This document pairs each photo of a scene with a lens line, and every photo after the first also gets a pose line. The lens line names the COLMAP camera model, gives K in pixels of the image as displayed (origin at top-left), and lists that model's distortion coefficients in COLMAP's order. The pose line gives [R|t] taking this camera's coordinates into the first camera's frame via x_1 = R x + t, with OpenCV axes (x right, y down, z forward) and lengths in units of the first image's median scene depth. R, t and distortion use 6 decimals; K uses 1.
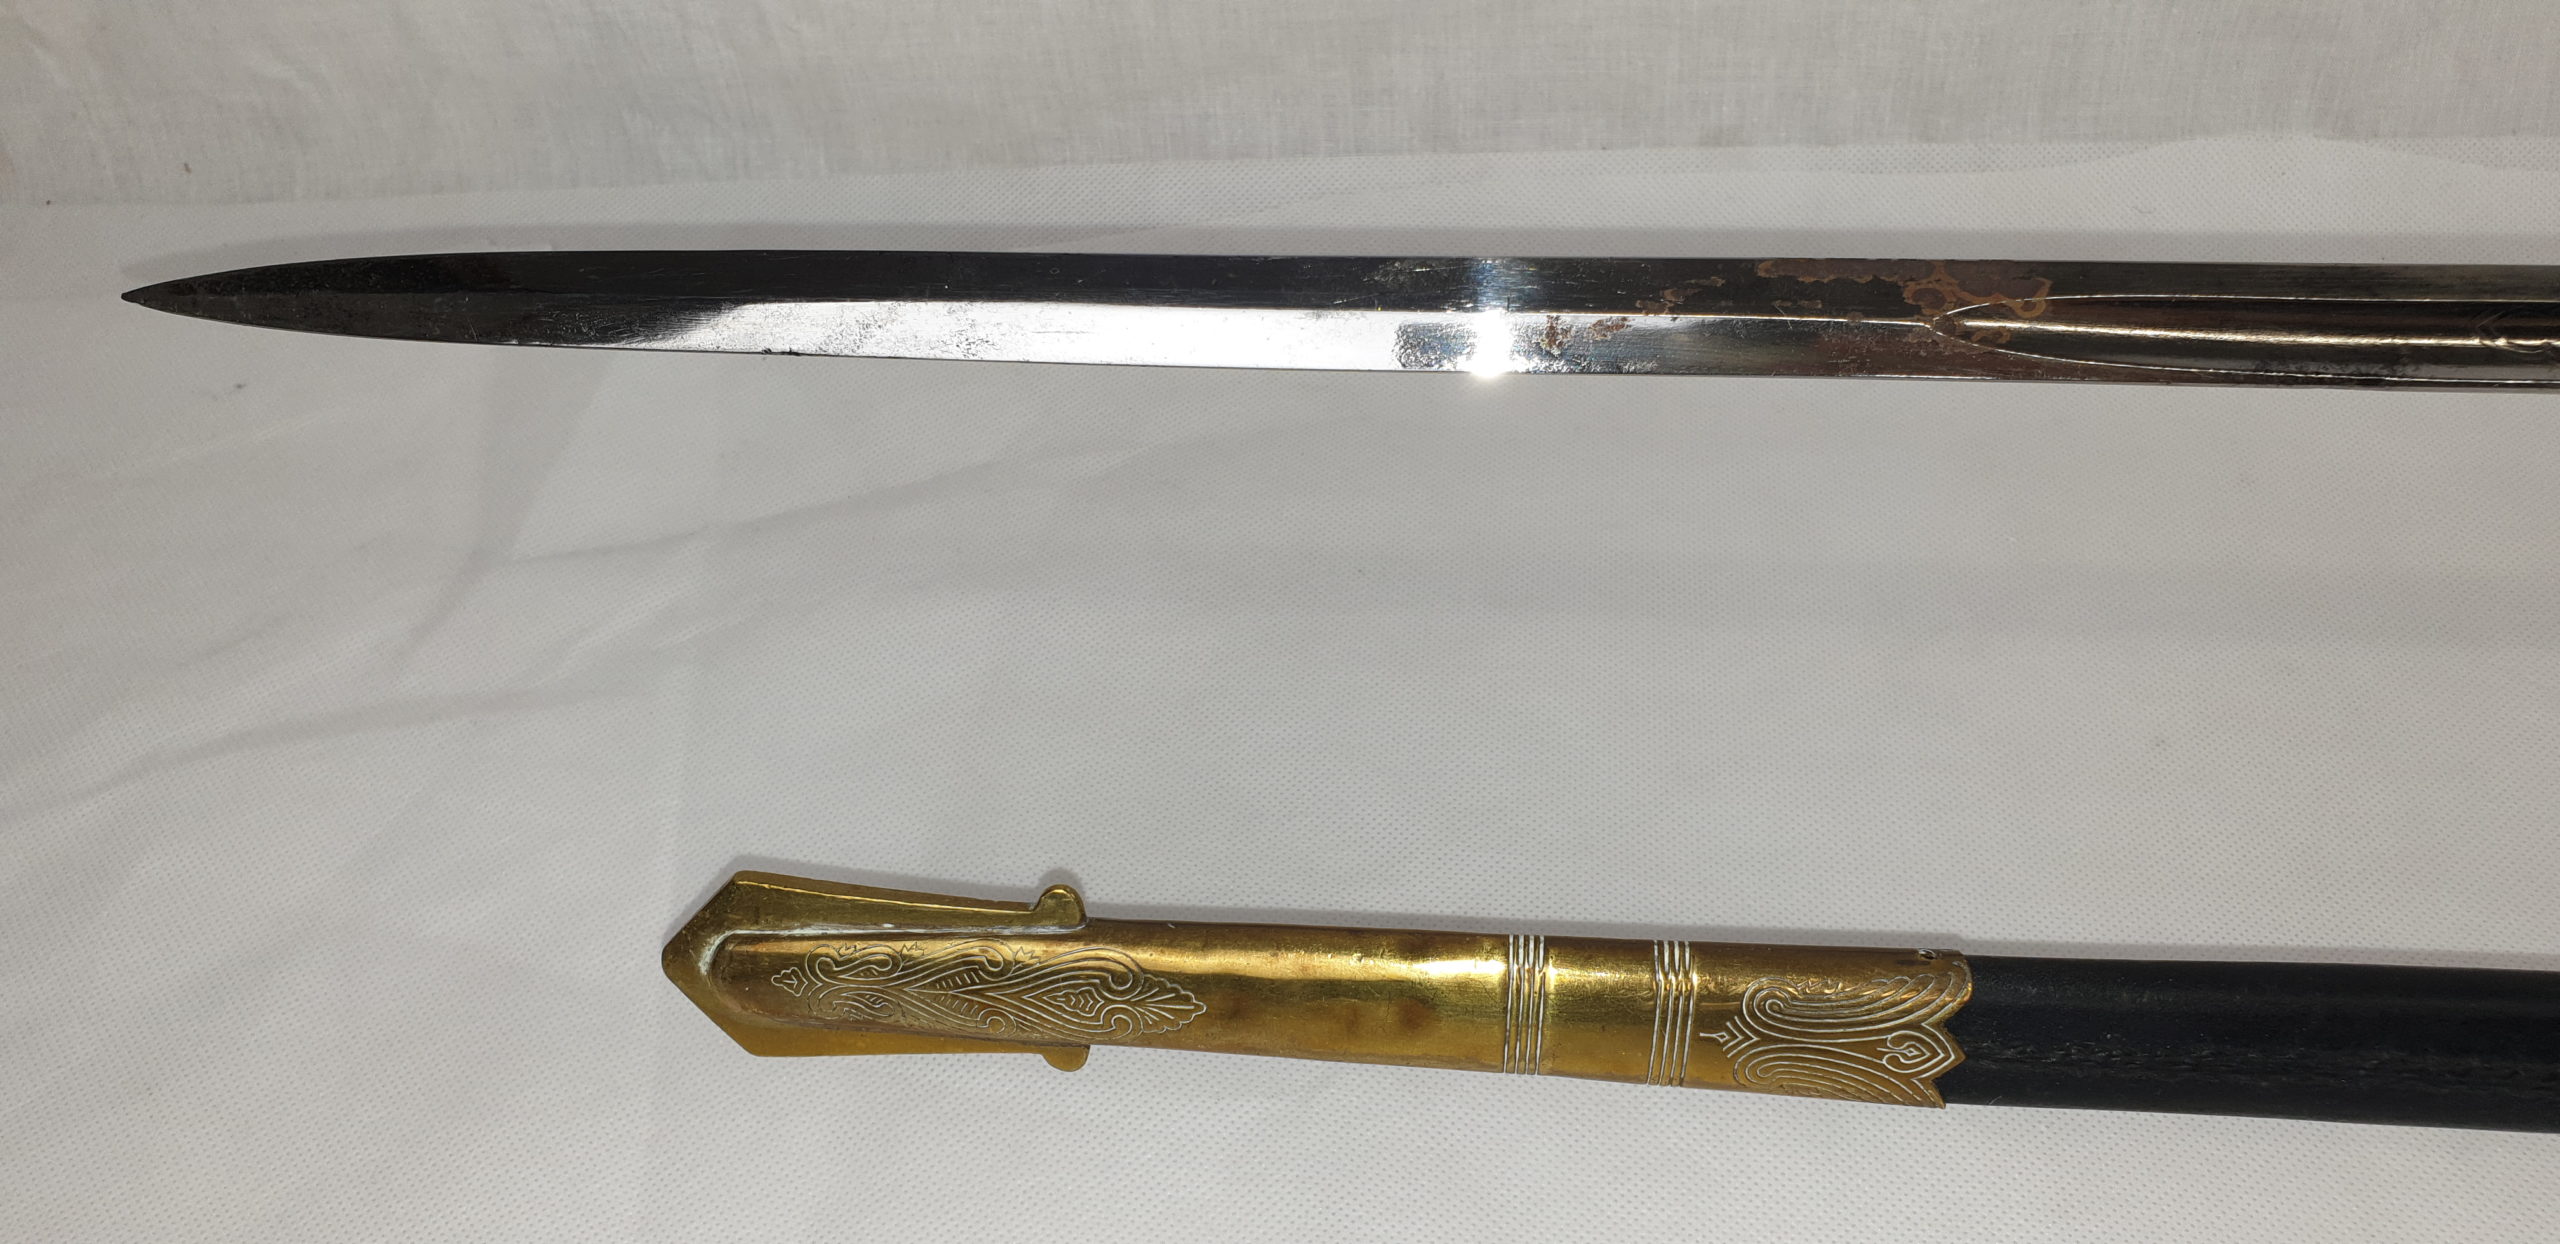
lens RADIAL K [[1980.0, 0, 1223.4], [0, 1980.0, 563.6], [0, 0, 1]] dist [0.003180, -0.003194]
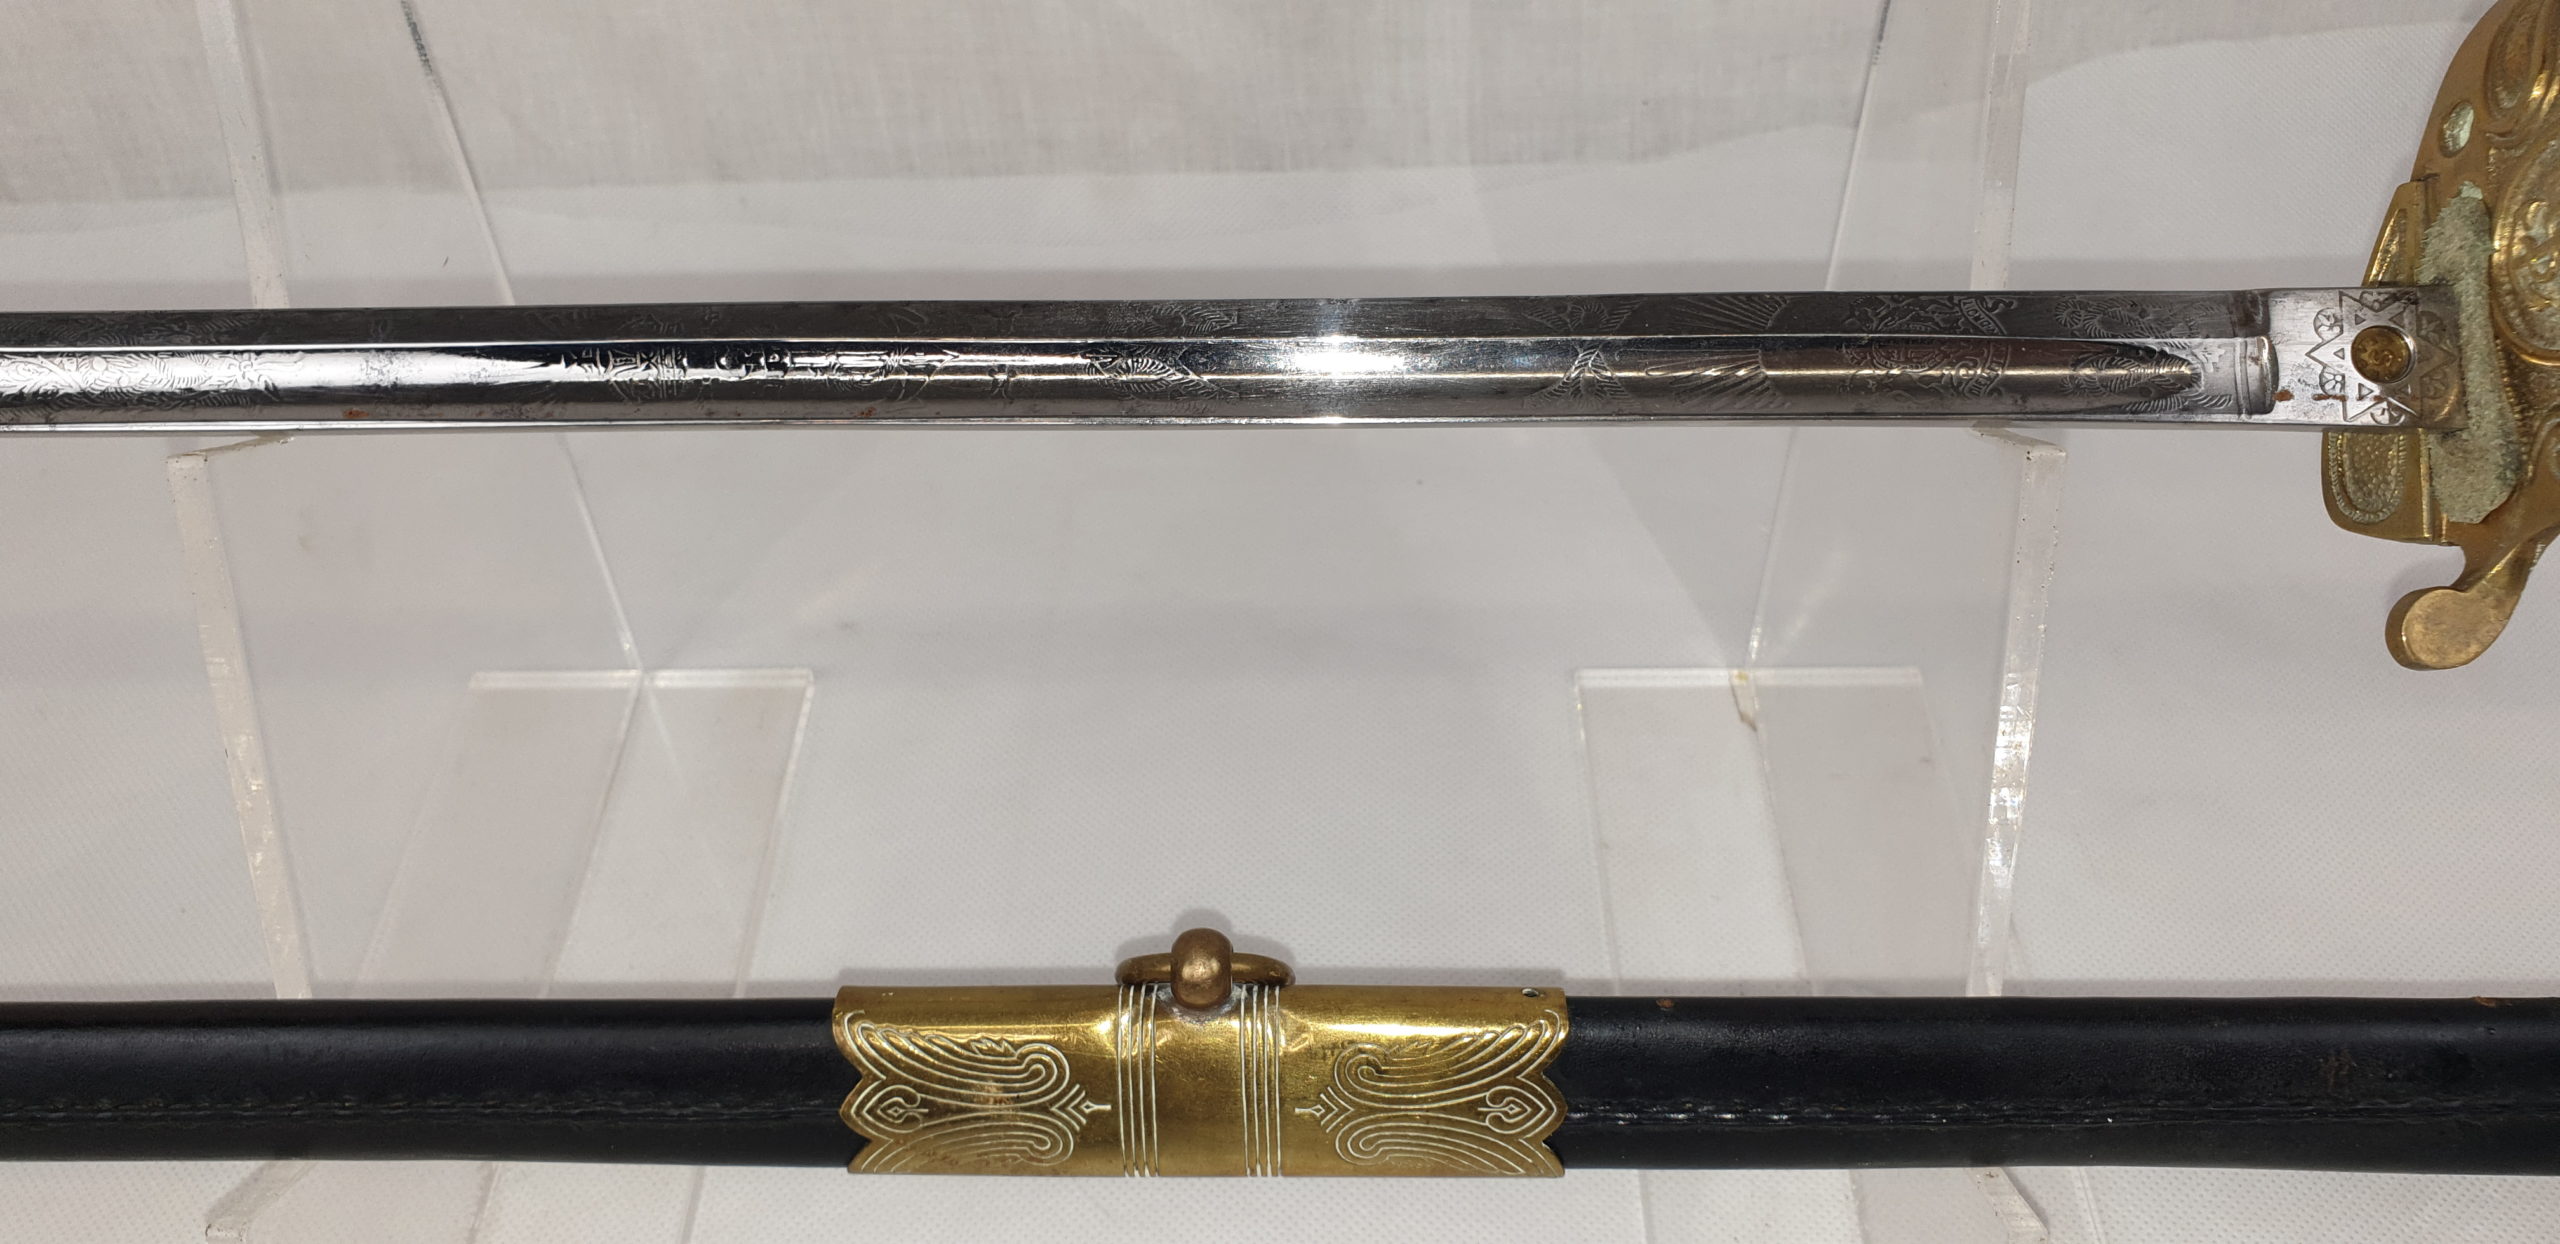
lens RADIAL K [[1980.0, 0, 1323.7], [0, 1980.0, 636.1], [0, 0, 1]] dist [0.003180, -0.003194]
pose [[0.996607, -0.033633, 0.075119, 1.586022], [0.032823, 0.999389, 0.012001, 0.029419], [-0.075477, -0.009495, 0.997102, -0.096313]]
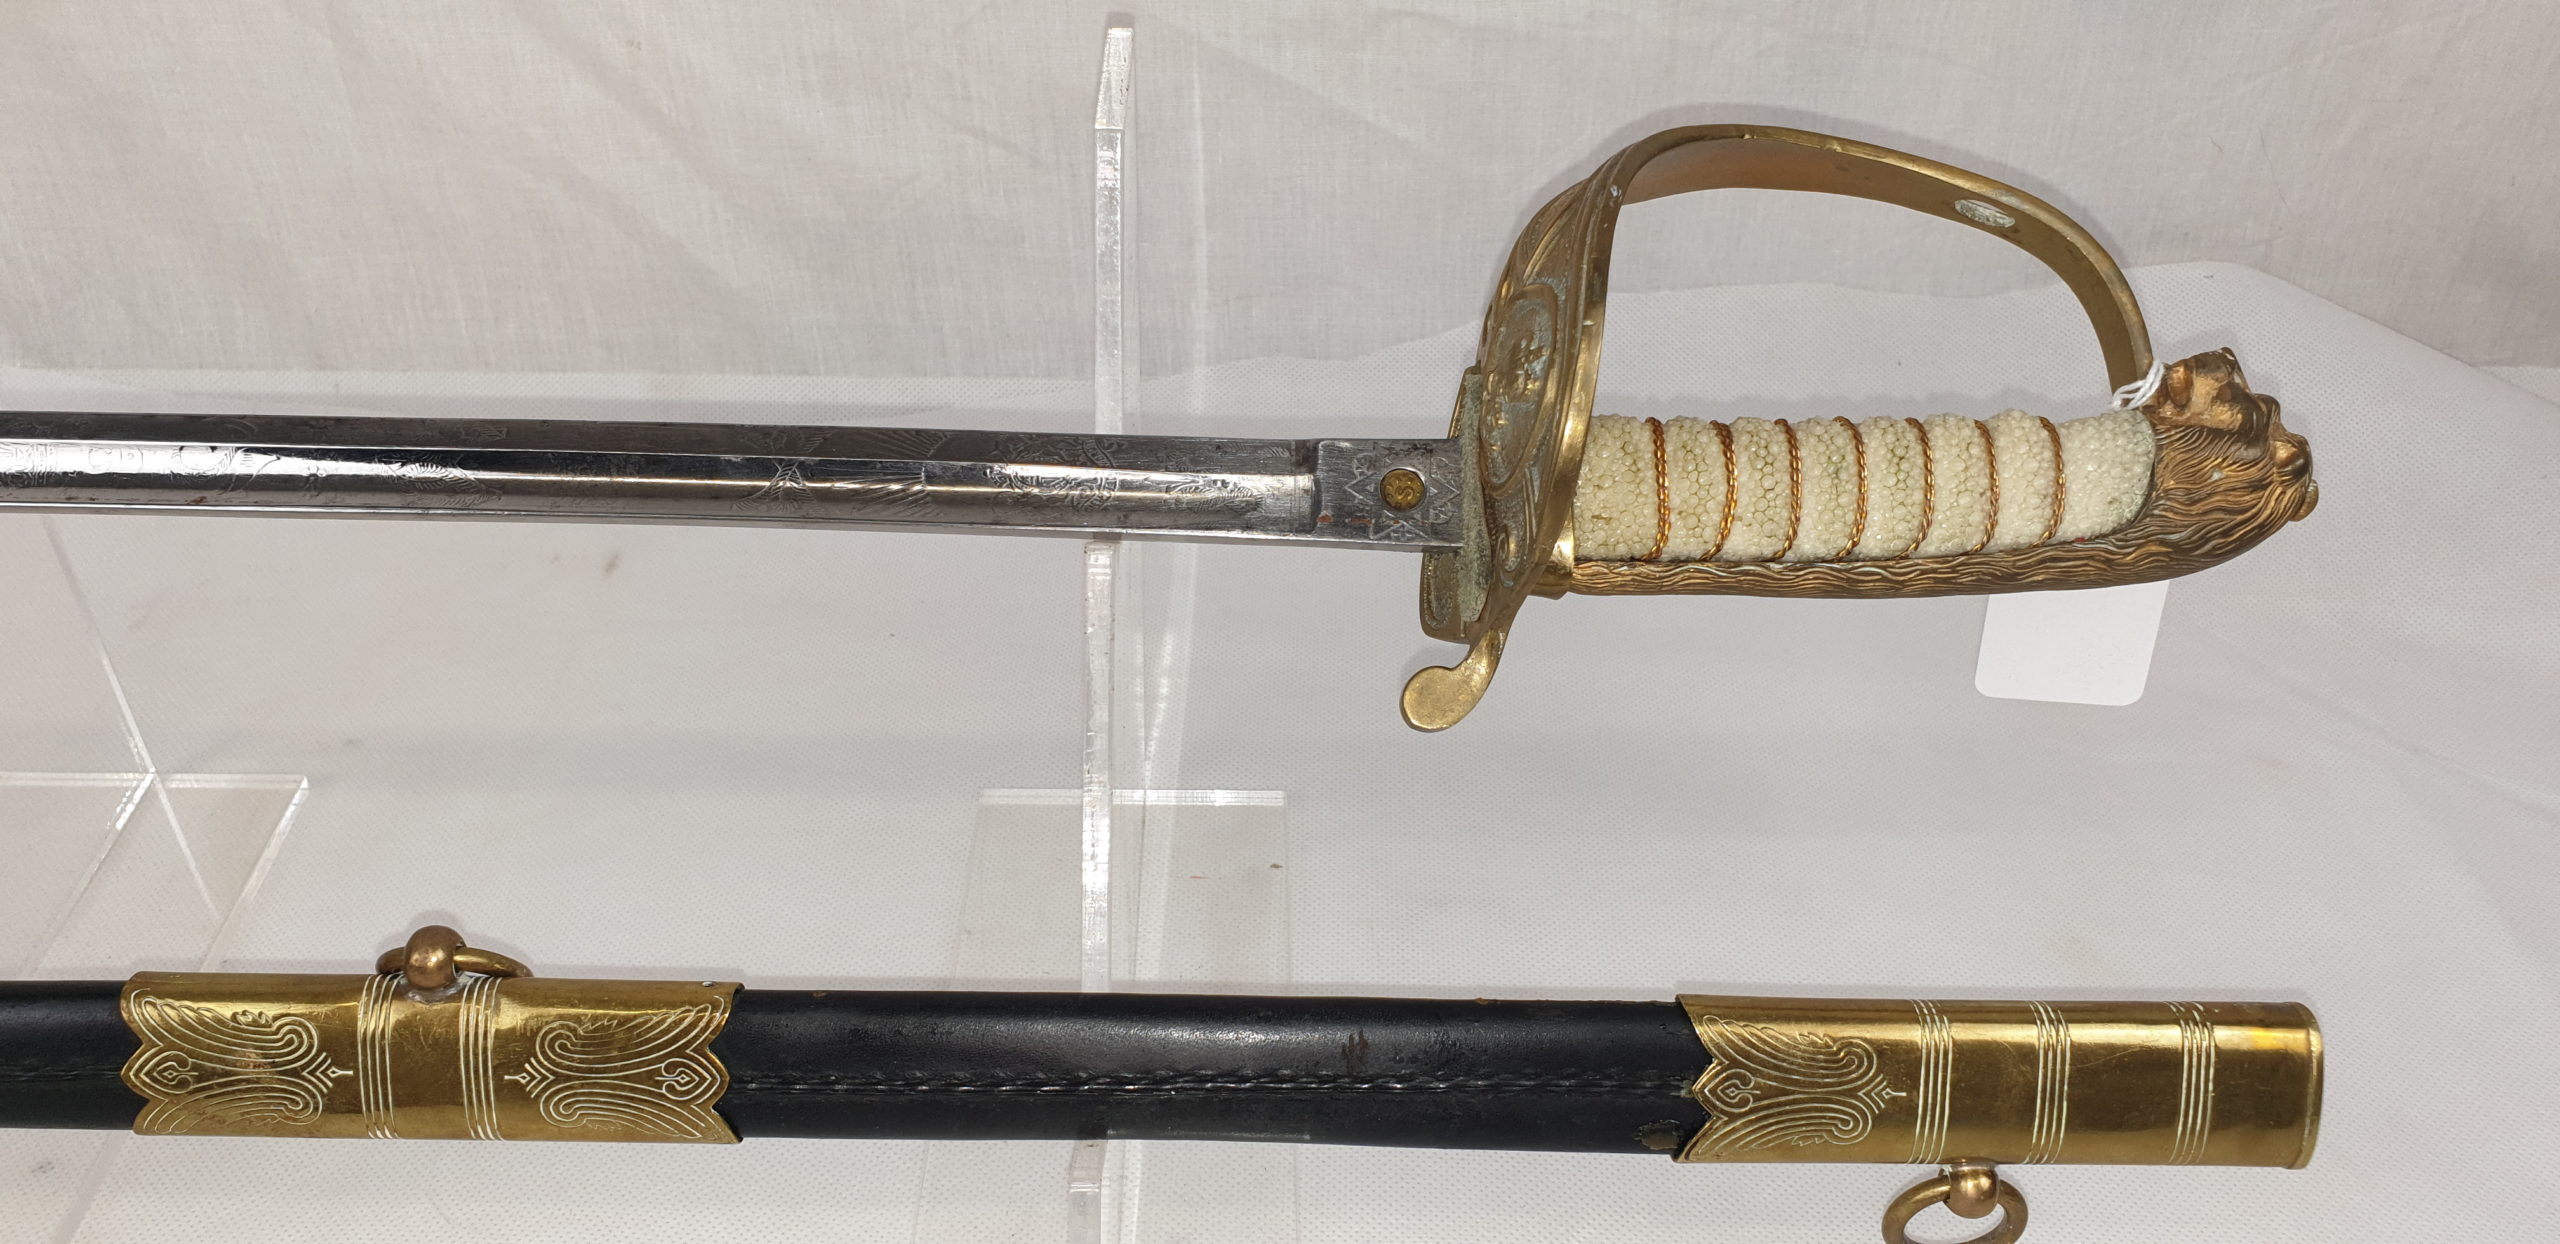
lens RADIAL K [[1980.0, 0, 1291.1], [0, 1980.0, 621.8], [0, 0, 1]] dist [0.003180, -0.003194]
pose [[0.993149, 0.002865, 0.116819, 1.947394], [0.012330, 0.991549, -0.129142, 0.157095], [-0.116202, 0.129697, 0.984721, -0.365371]]
